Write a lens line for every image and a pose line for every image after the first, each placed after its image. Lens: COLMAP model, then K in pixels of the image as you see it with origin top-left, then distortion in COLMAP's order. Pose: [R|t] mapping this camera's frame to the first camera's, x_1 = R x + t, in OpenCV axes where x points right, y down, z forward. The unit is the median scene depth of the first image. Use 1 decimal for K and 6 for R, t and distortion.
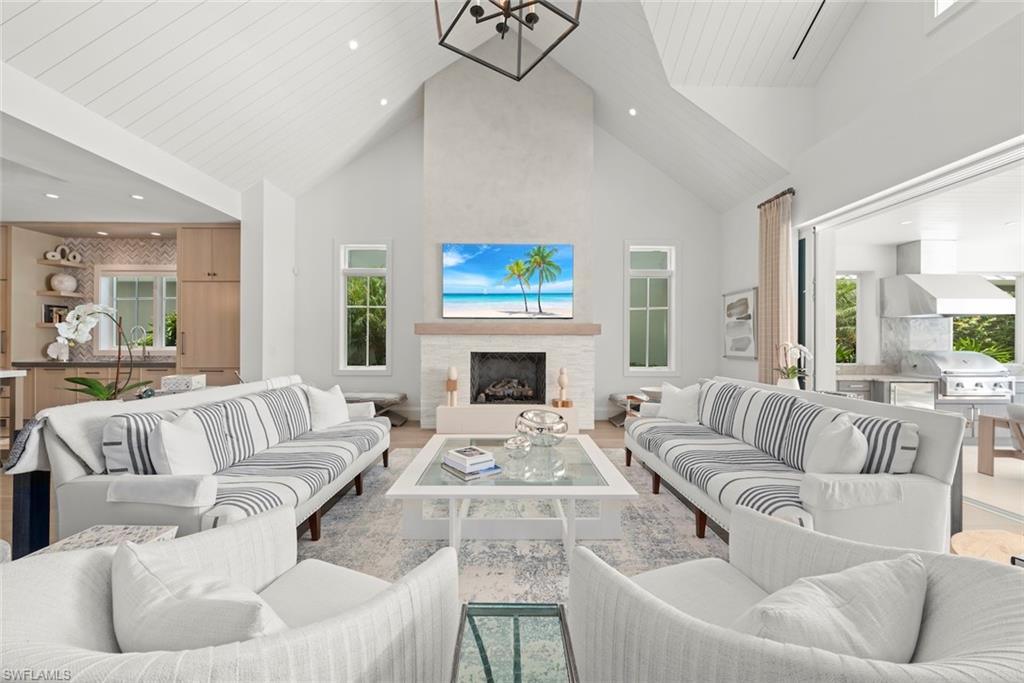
lens RADIAL K [[398.3, 0, 510.5], [0, 398.3, 339.9], [0, 0, 1]] dist [0.003466, -0.000244]
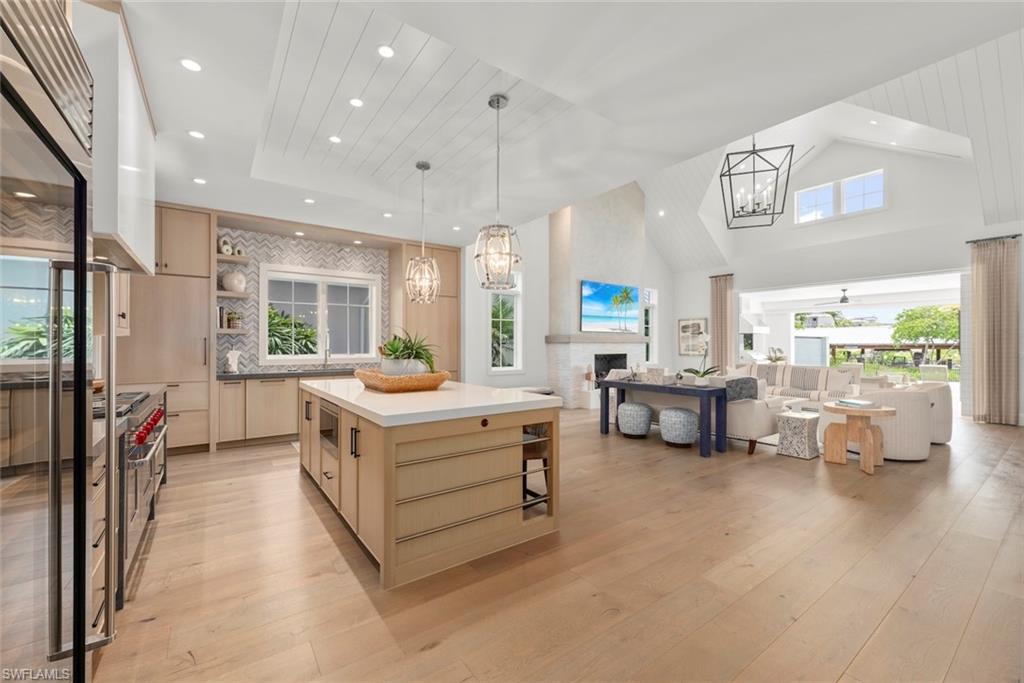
lens RADIAL K [[437.7, 0, 503.9], [0, 437.7, 341.9], [0, 0, 1]] dist [0.000094, 0.004582]
pose [[0.804112, 0.000555, 0.594478, -1.343350], [-0.000783, 1.000000, 0.000125, -0.015670], [-0.594477, -0.000566, 0.804112, -0.109698]]
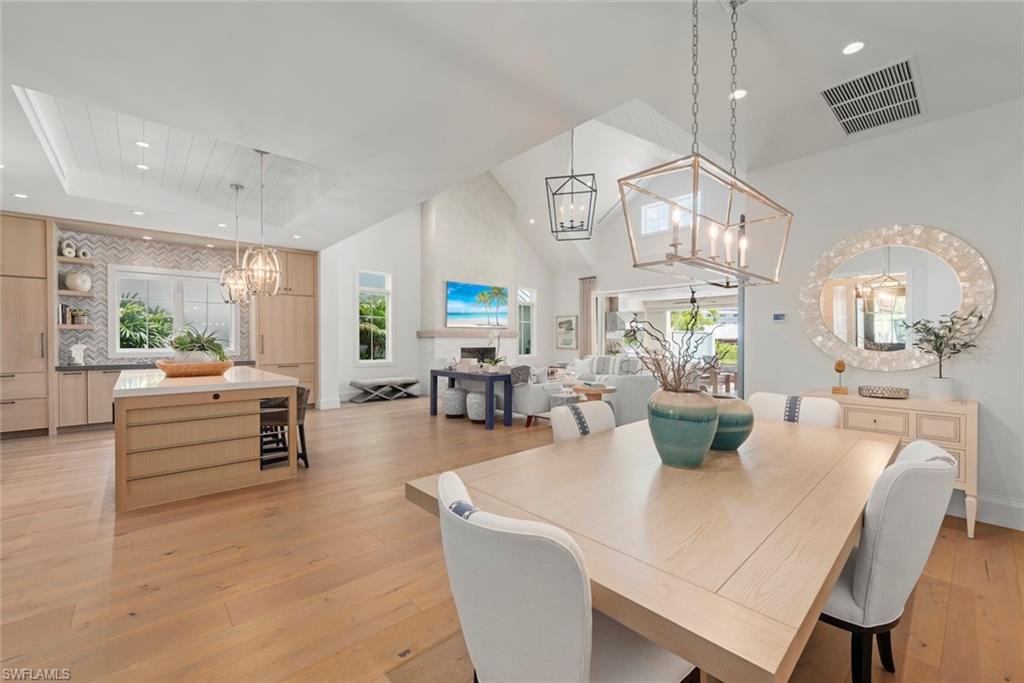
lens RADIAL K [[437.7, 0, 513.3], [0, 437.7, 344.0], [0, 0, 1]] dist [0.000094, 0.004582]
pose [[0.741783, -0.009962, 0.670566, -1.167926], [-0.001112, 0.999870, 0.016085, -0.014847], [-0.670639, -0.012678, 0.741675, -0.505583]]
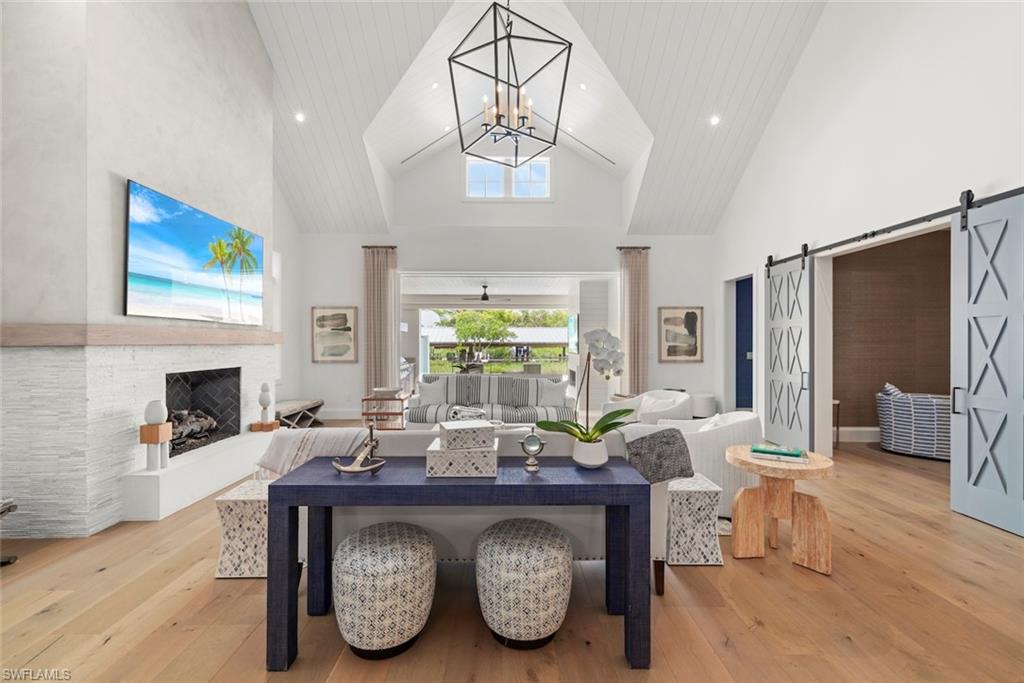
lens RADIAL K [[437.7, 0, 518.5], [0, 437.7, 342.4], [0, 0, 1]] dist [0.000094, 0.004582]
pose [[-0.030561, -0.004213, 0.999524, -0.786646], [-0.006659, 0.999970, 0.004011, -0.023595], [-0.999511, -0.006534, -0.030588, 0.485772]]
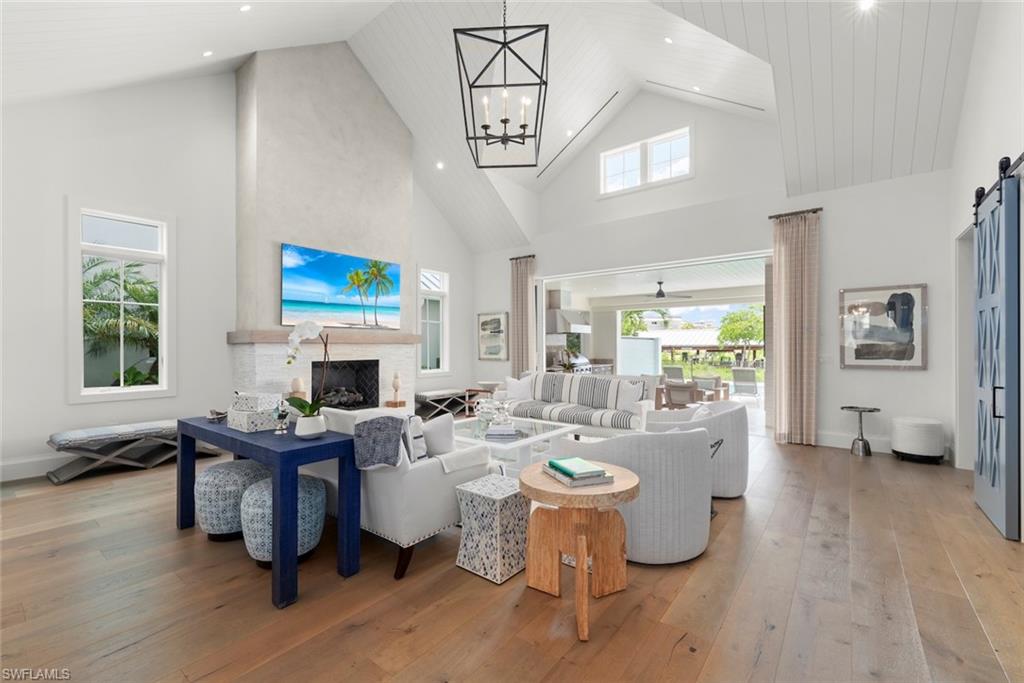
lens RADIAL K [[437.7, 0, 515.3], [0, 437.7, 347.5], [0, 0, 1]] dist [0.000094, 0.004582]
pose [[0.610395, -0.005932, 0.792075, -0.636221], [-0.000380, 0.999970, 0.007781, -0.011065], [-0.792097, -0.005051, 0.610374, -0.030872]]
